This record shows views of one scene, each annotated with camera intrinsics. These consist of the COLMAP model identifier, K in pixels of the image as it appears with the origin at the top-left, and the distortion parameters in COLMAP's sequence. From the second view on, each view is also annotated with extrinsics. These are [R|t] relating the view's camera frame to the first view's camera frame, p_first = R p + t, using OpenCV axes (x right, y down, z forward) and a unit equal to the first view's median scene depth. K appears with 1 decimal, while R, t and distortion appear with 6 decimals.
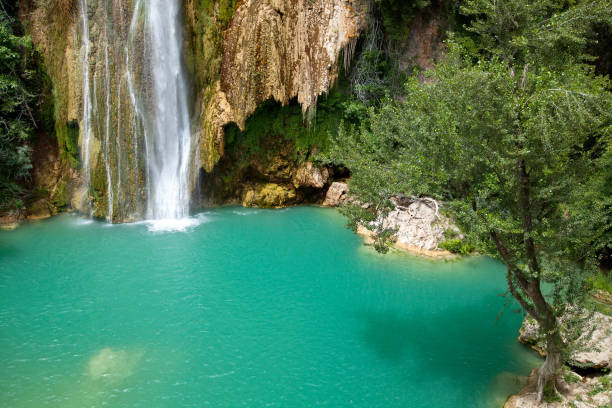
lens RADIAL K [[489.9, 0, 306.0], [0, 489.9, 204.0], [0, 0, 1]] dist [-0.012741, 0.091026]
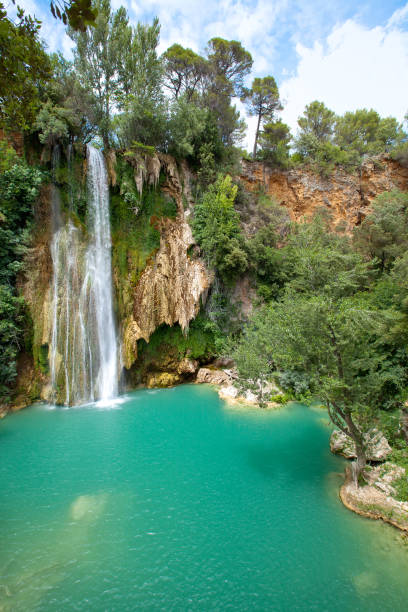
lens RADIAL K [[281.2, 0, 203.0], [0, 281.2, 306.4], [0, 0, 1]] dist [-0.055251, 0.022408]
pose [[0.984582, -0.053639, 0.166496, -0.102020], [0.094657, 0.963800, -0.249257, -0.009855], [-0.147099, 0.261174, 0.954018, 0.008278]]
